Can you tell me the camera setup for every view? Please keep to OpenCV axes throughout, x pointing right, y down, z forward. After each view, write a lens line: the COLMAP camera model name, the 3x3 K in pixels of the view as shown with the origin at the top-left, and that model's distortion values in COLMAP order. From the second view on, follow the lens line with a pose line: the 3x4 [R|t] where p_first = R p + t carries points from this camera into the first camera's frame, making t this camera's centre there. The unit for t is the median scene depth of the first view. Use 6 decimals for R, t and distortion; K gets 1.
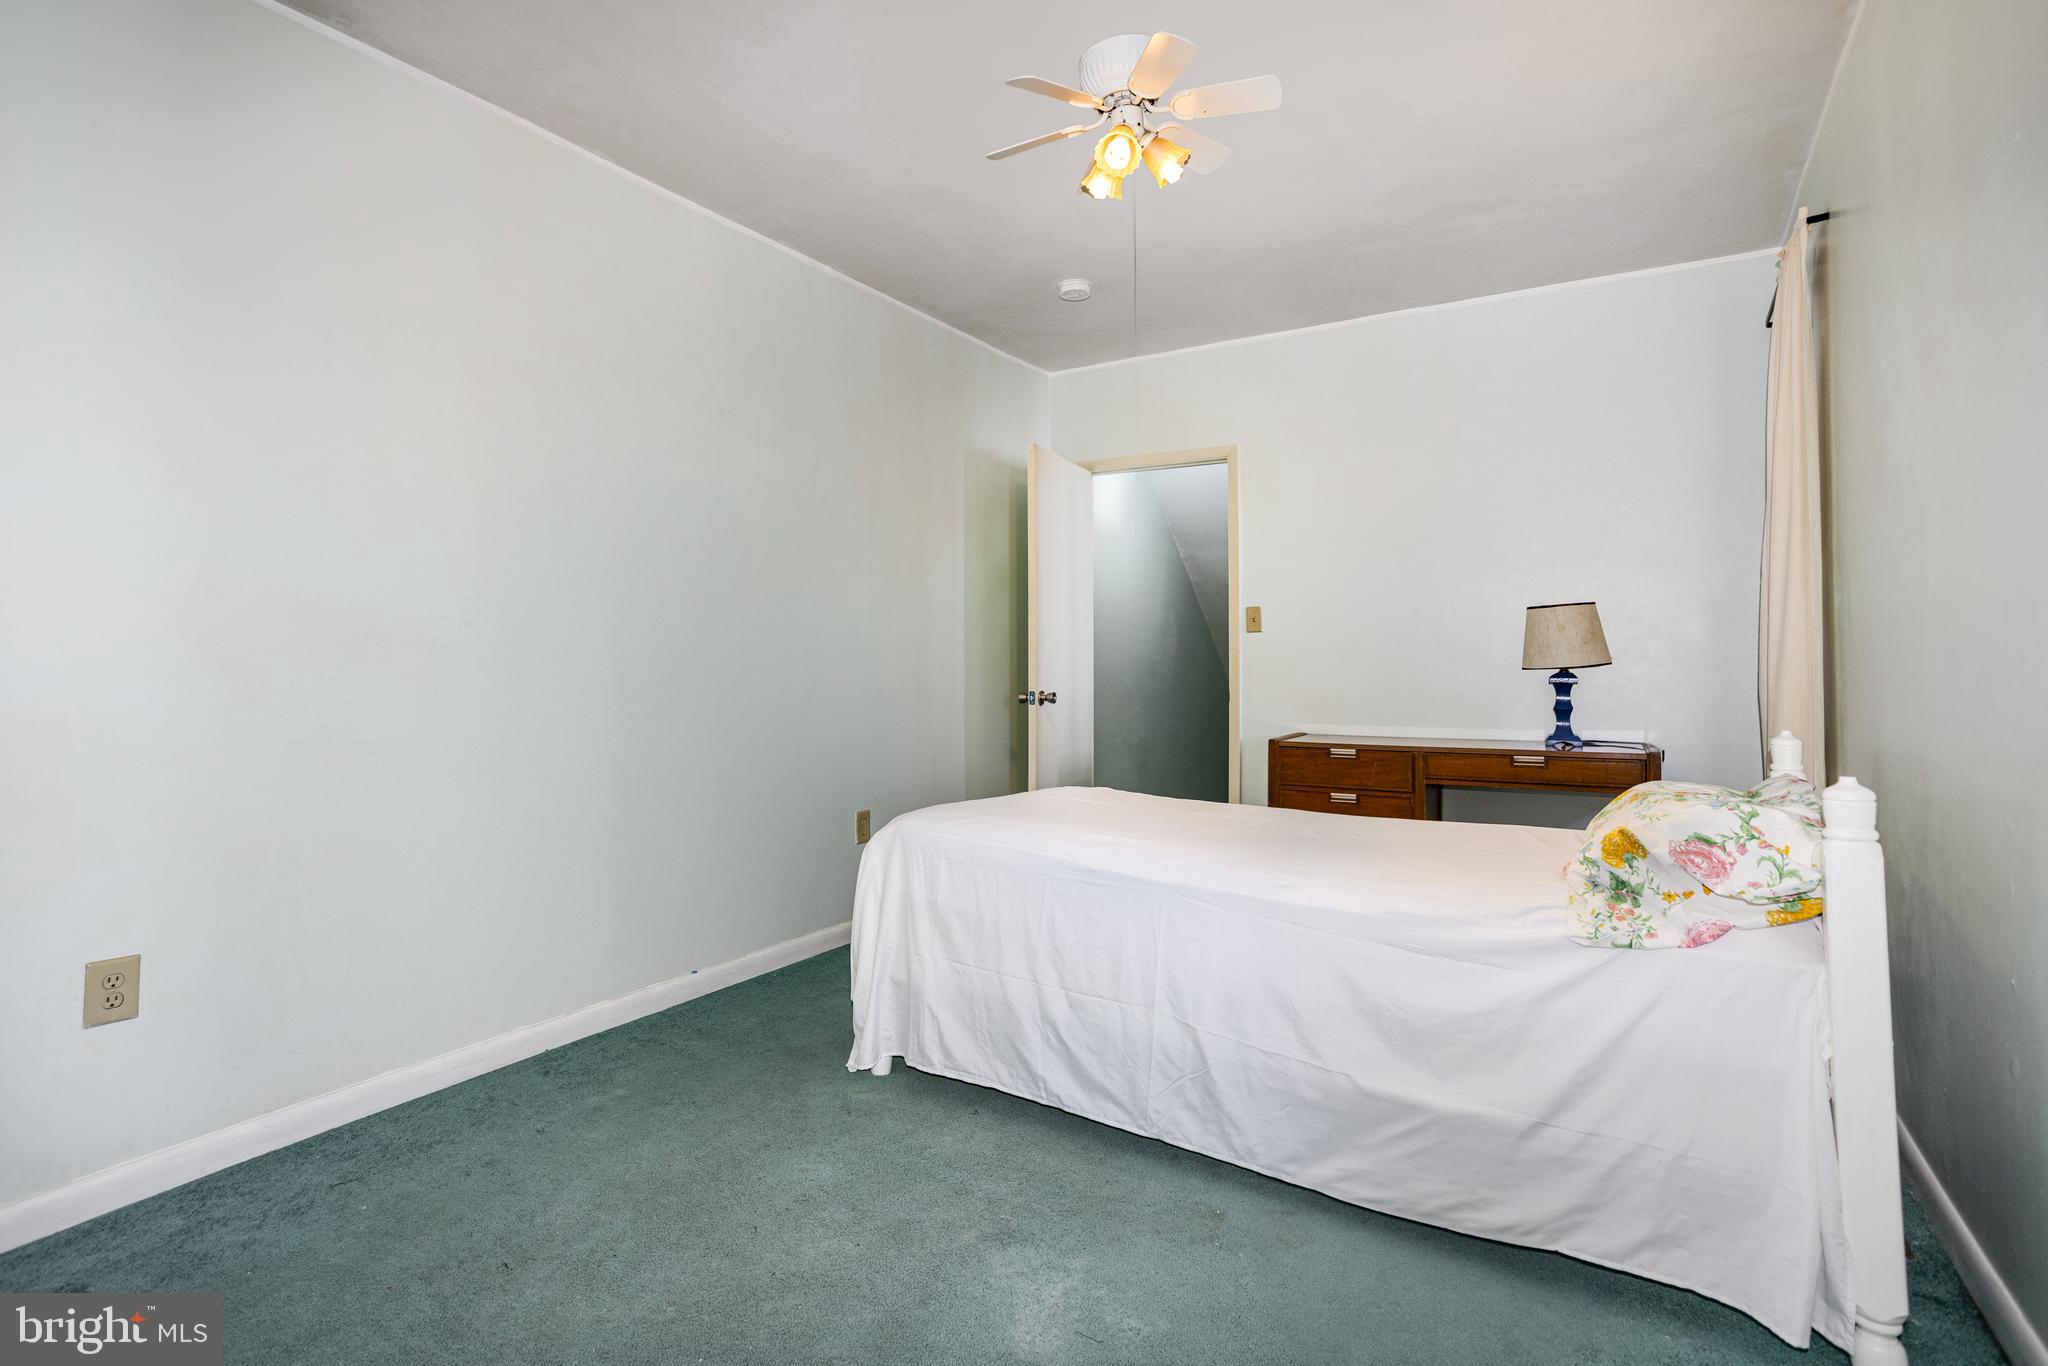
lens RADIAL K [[967.4, 0, 977.8], [0, 967.4, 660.6], [0, 0, 1]] dist [-0.040581, 0.004632]
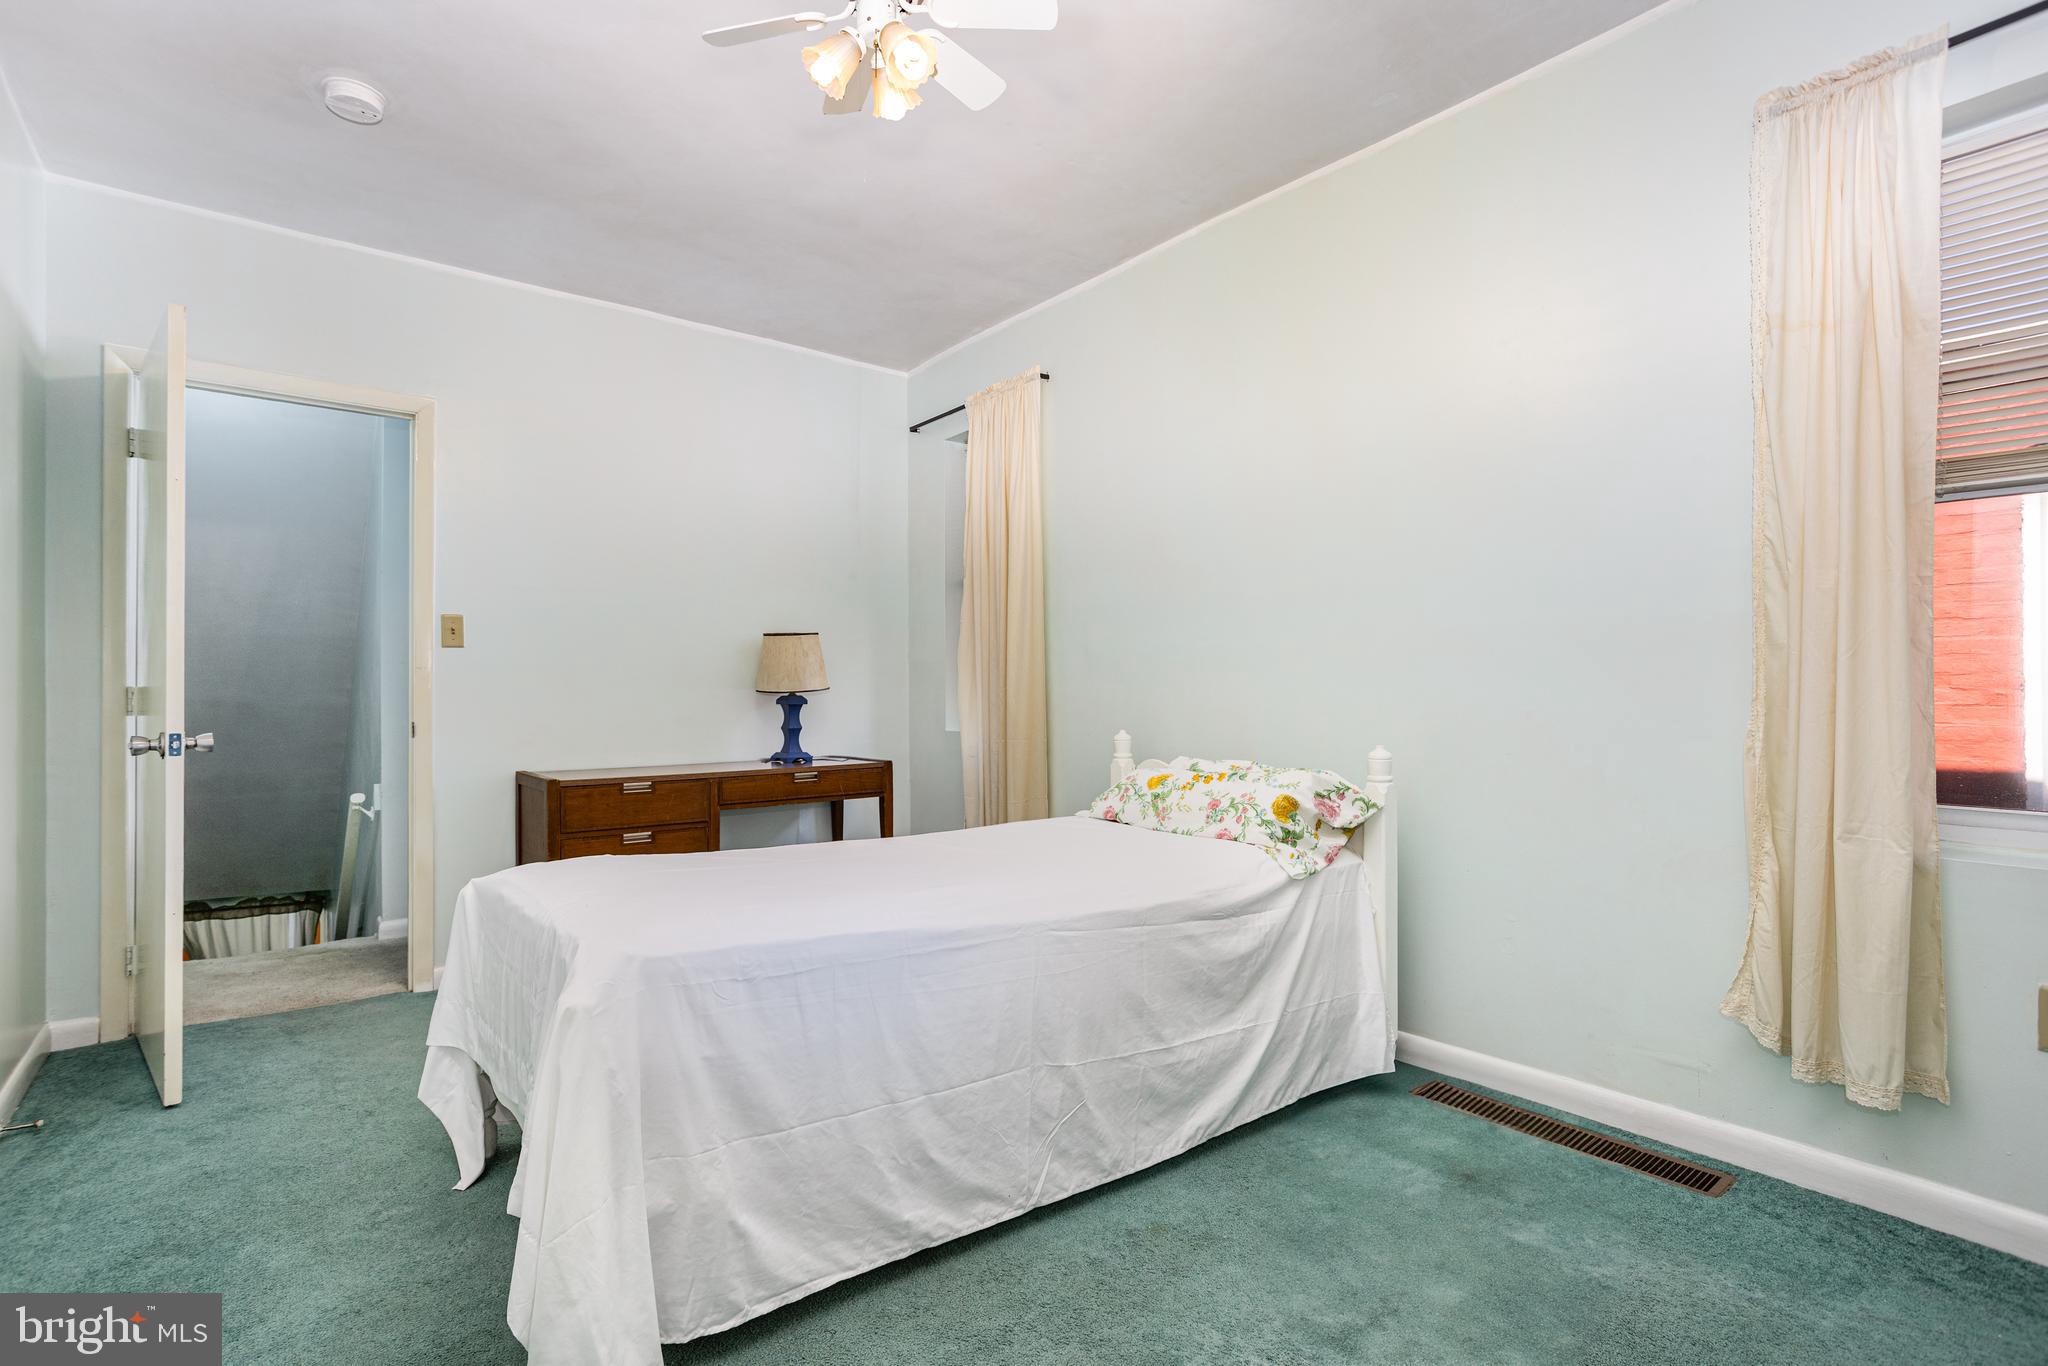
lens RADIAL K [[967.4, 0, 1021.9], [0, 967.4, 688.5], [0, 0, 1]] dist [-0.040581, 0.004632]
pose [[0.319518, 0.003297, 0.947574, -0.569991], [0.000910, 0.999992, -0.003786, 0.013338], [-0.947580, 0.002072, 0.319513, 0.617487]]
